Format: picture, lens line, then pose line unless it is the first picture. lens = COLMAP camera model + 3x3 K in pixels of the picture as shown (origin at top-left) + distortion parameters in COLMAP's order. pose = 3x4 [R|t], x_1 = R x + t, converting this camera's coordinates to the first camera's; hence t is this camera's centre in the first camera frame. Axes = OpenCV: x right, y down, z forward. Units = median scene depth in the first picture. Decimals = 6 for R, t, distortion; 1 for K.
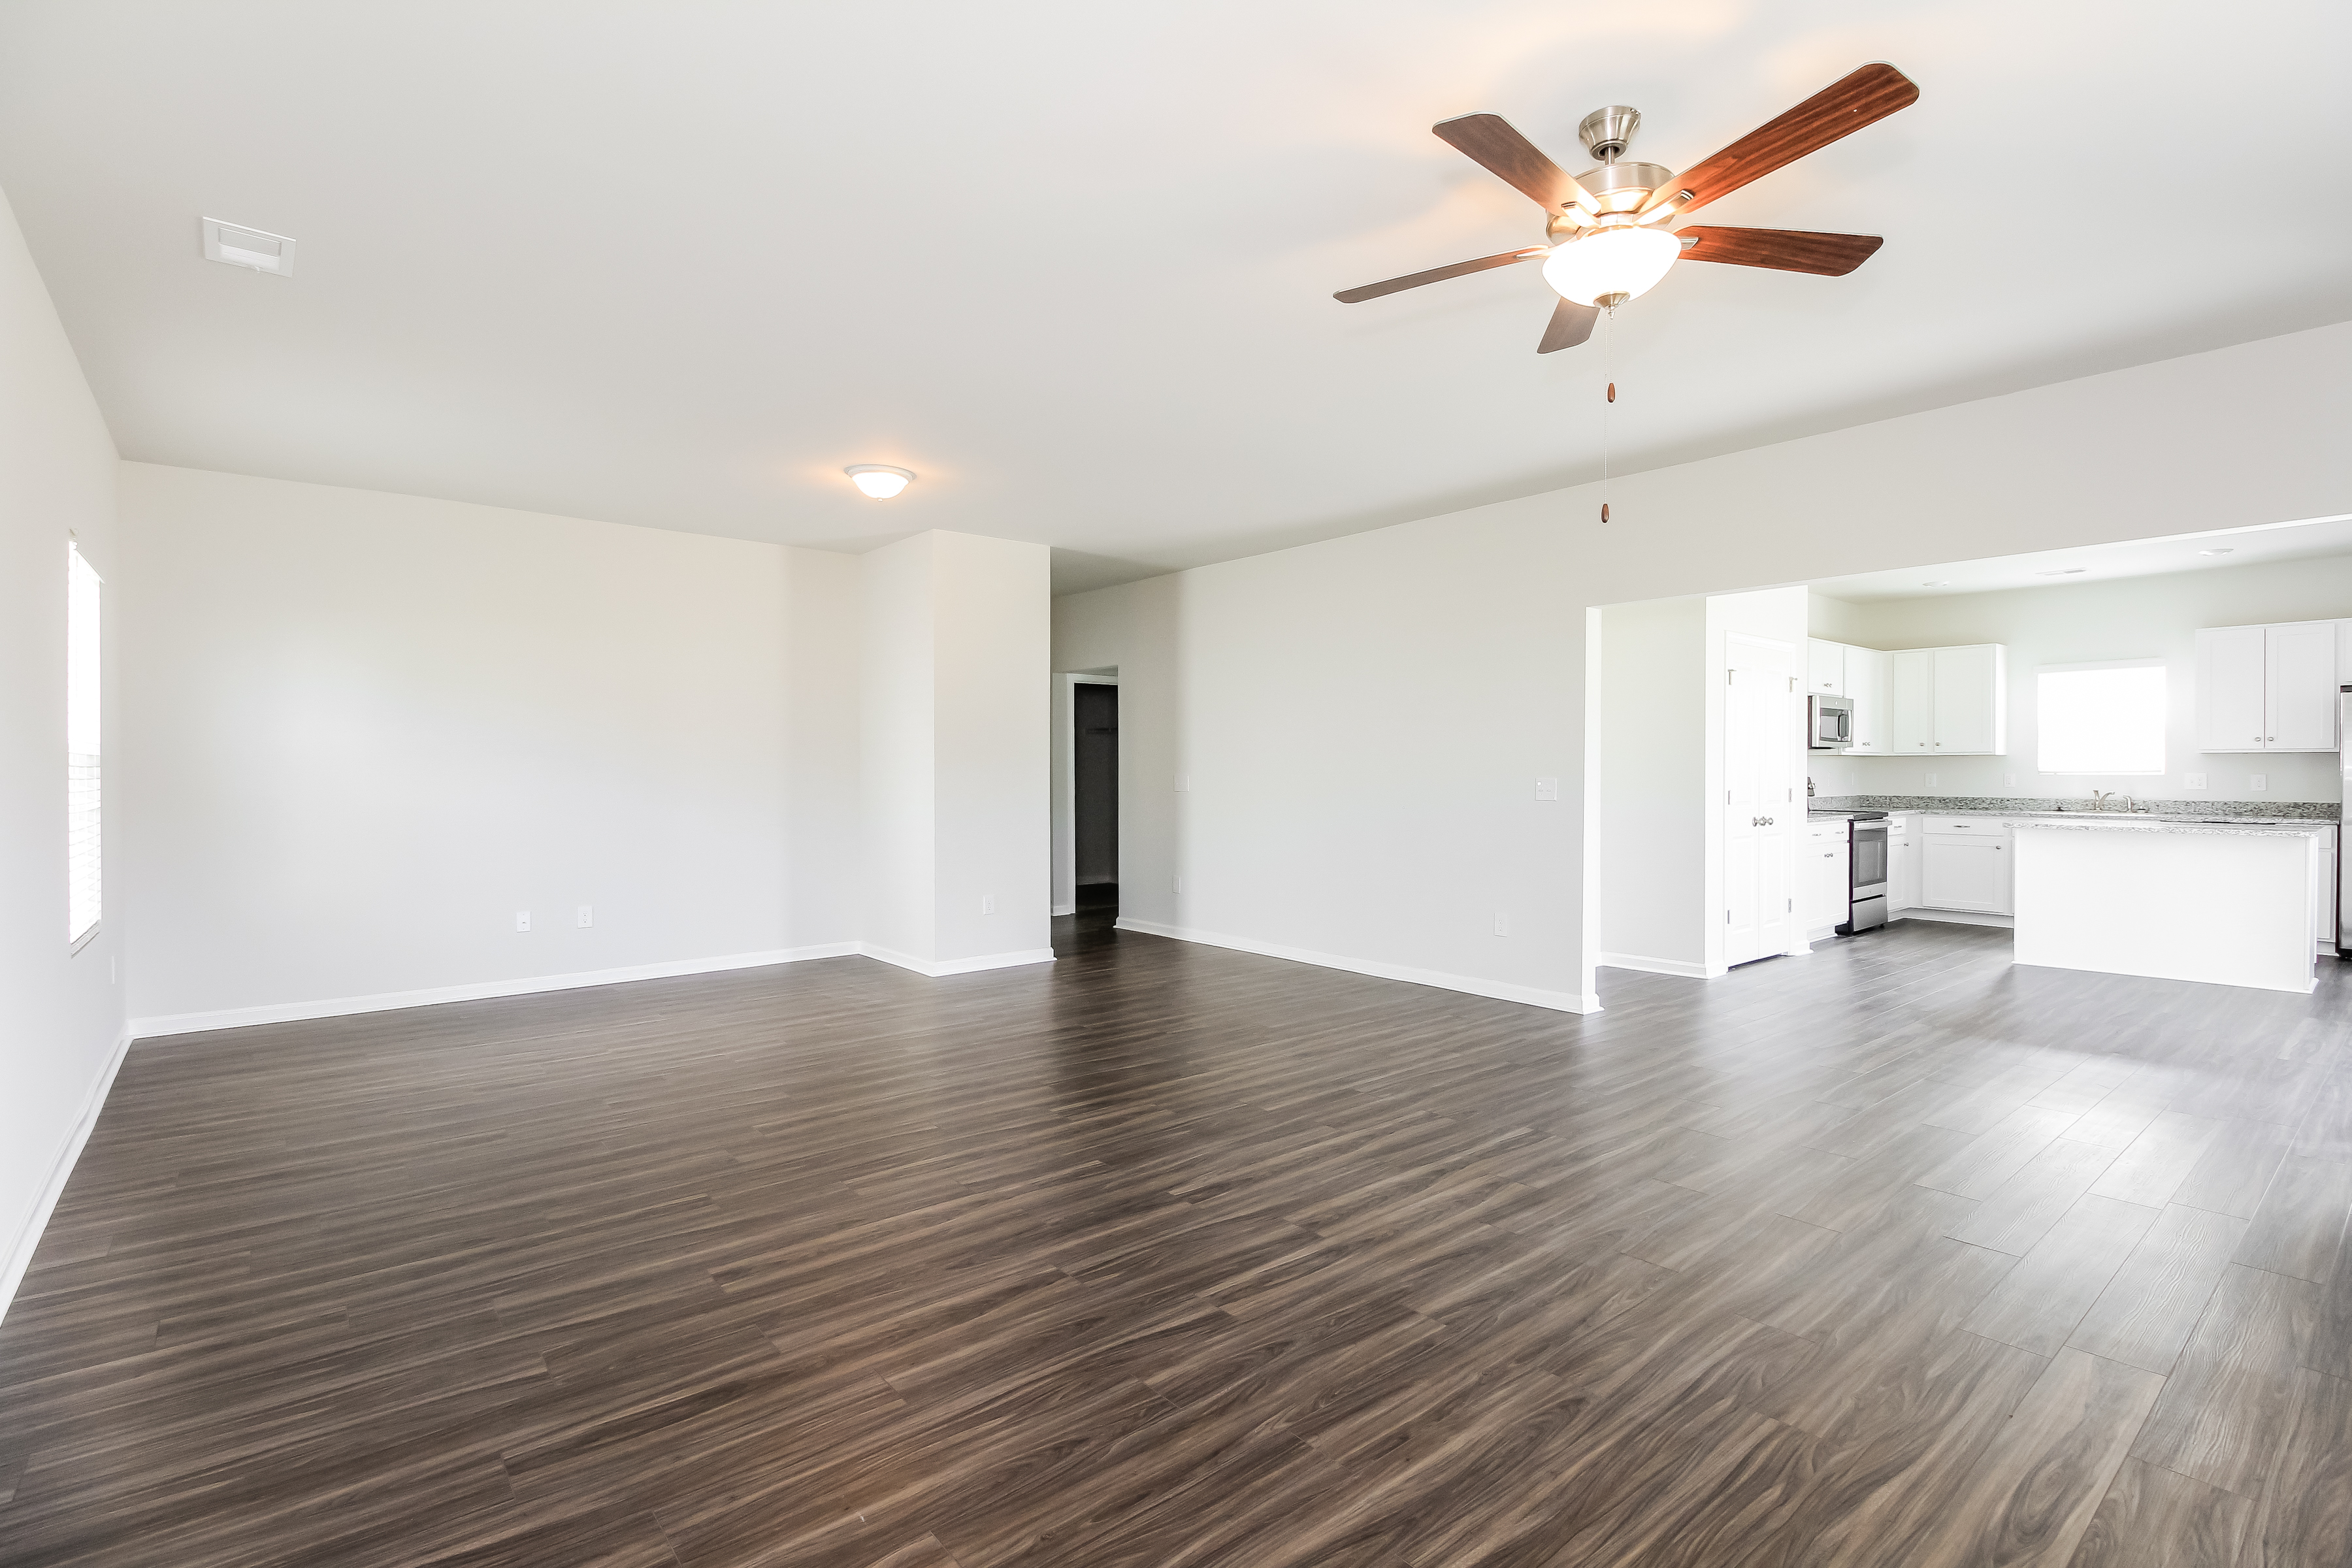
lens RADIAL K [[1098.3, 0, 1202.0], [0, 1098.3, 769.4], [0, 0, 1]] dist [-0.009957, -0.000676]
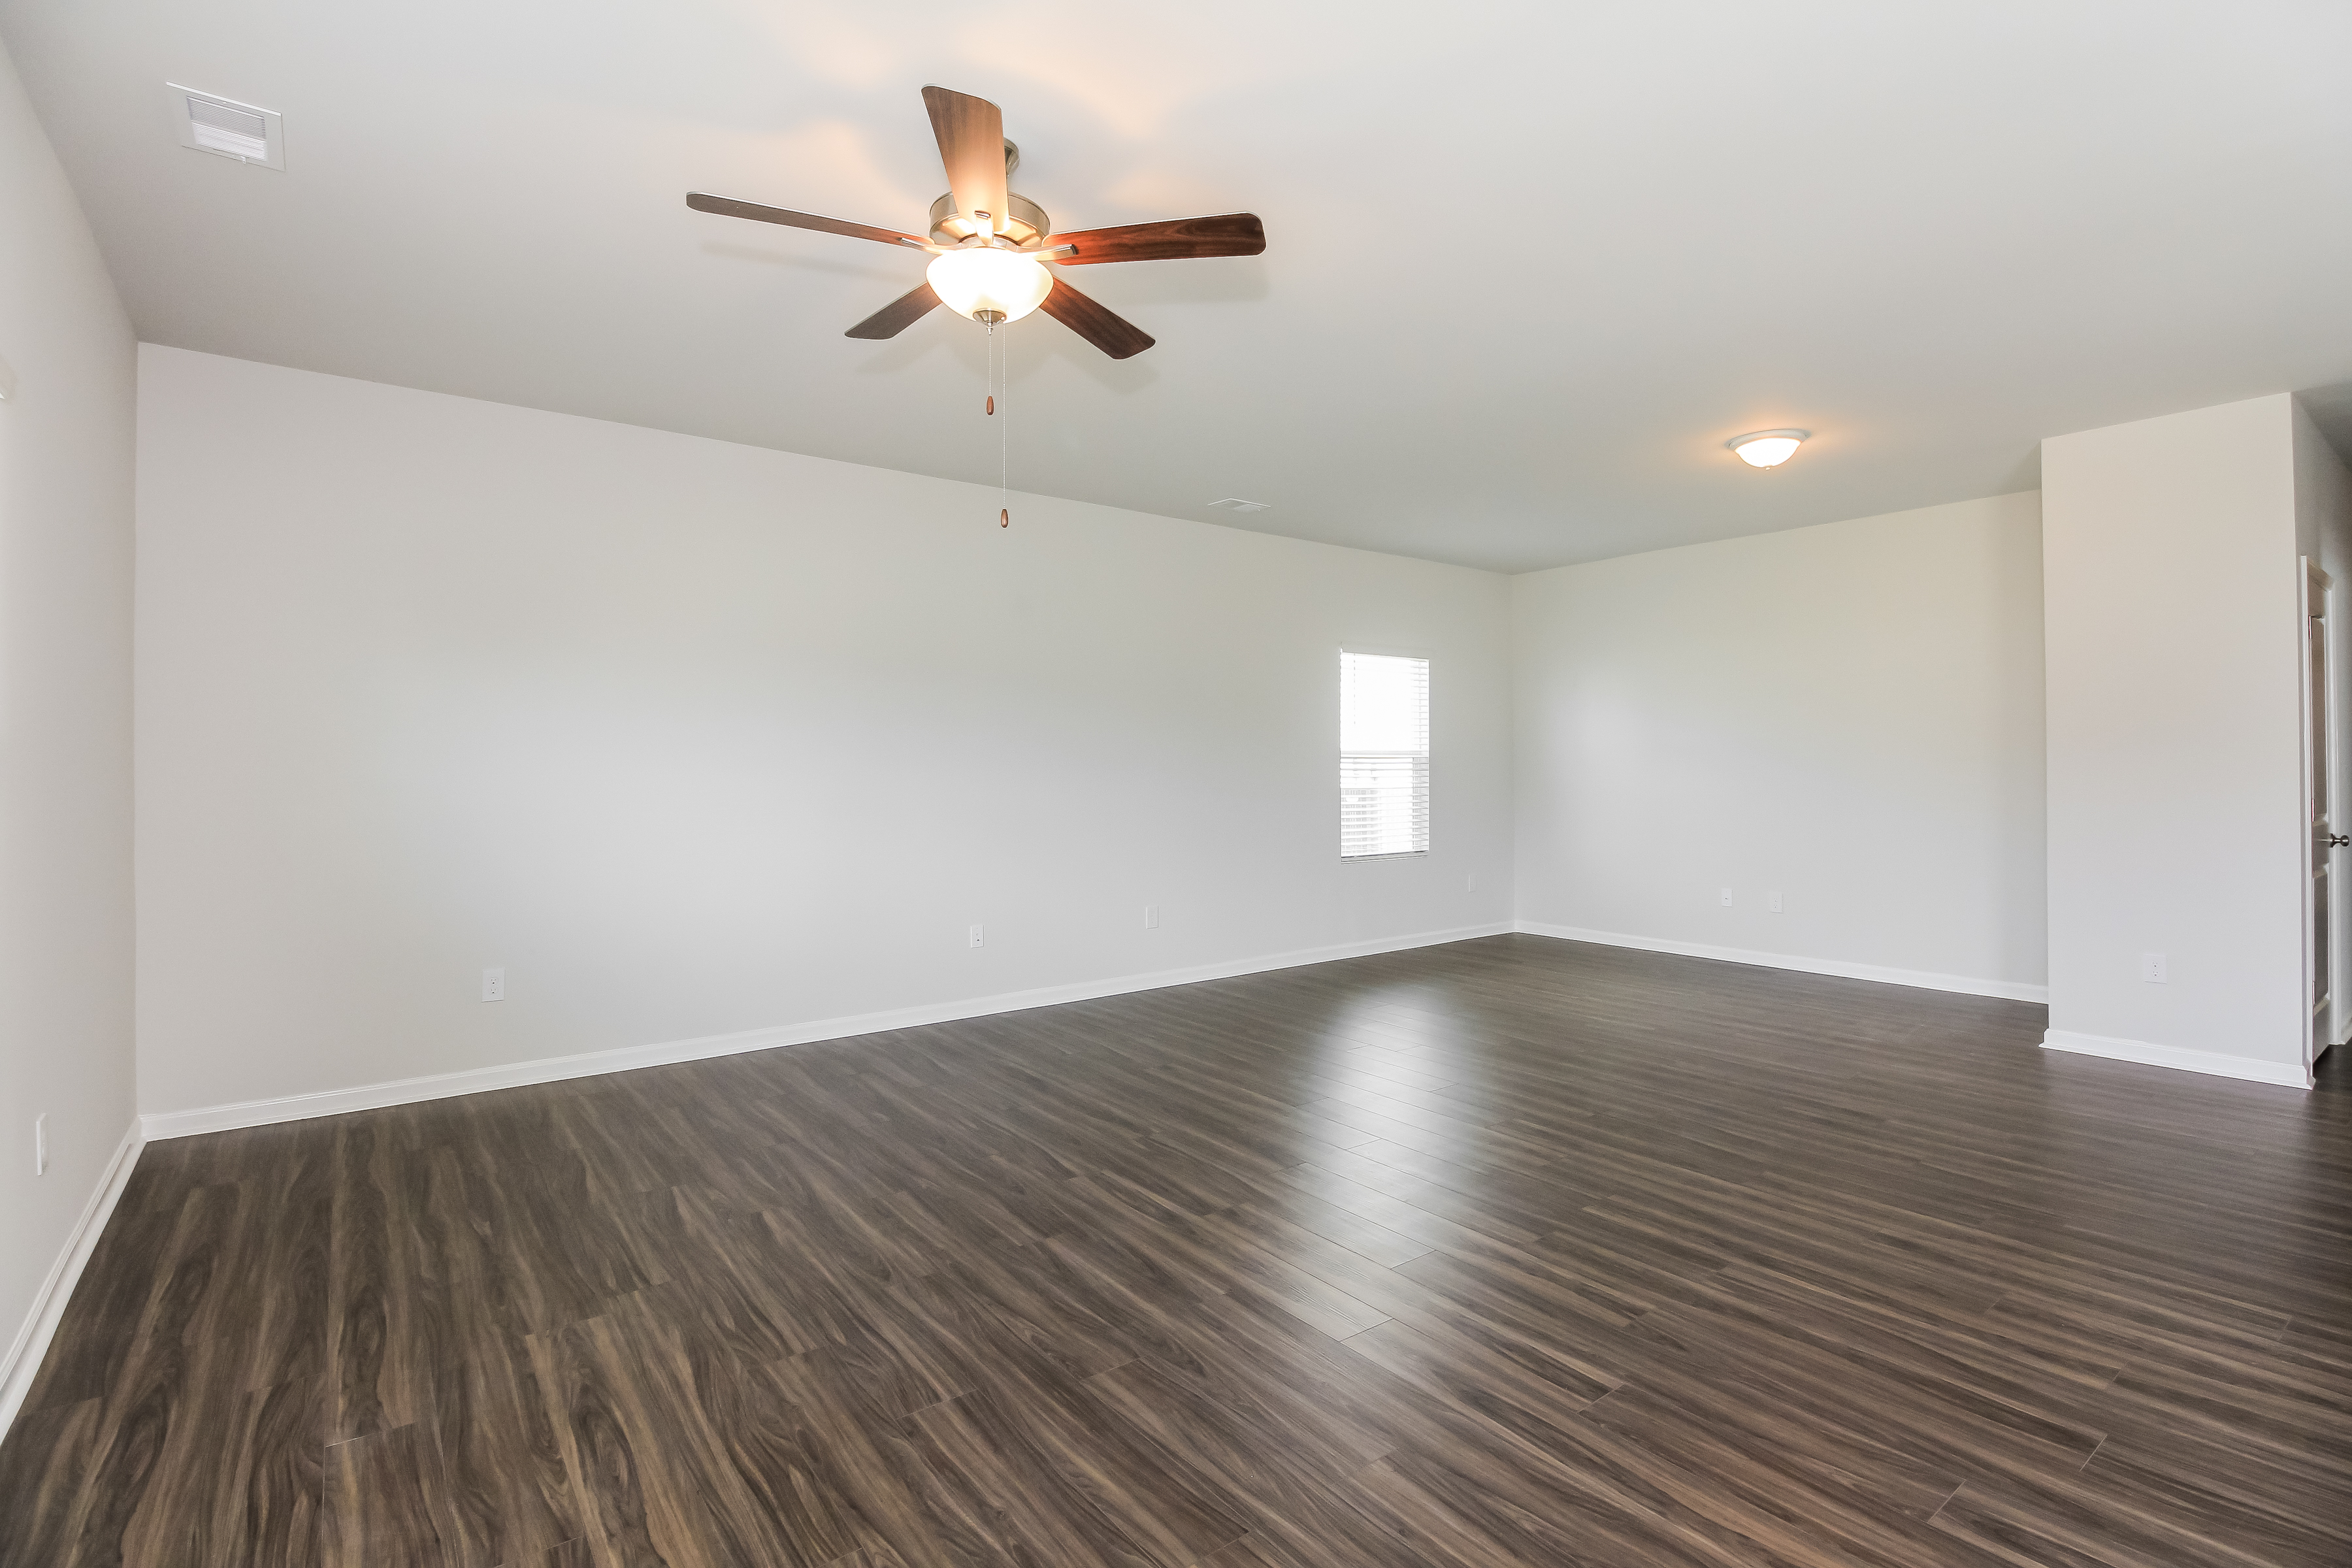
lens RADIAL K [[1098.3, 0, 1202.0], [0, 1098.3, 769.4], [0, 0, 1]] dist [-0.009957, -0.000676]
pose [[-0.041979, 0.008205, -0.999085, 0.821512], [0.001213, 0.999966, 0.008162, -0.009583], [0.999118, -0.000869, -0.041987, 0.734665]]
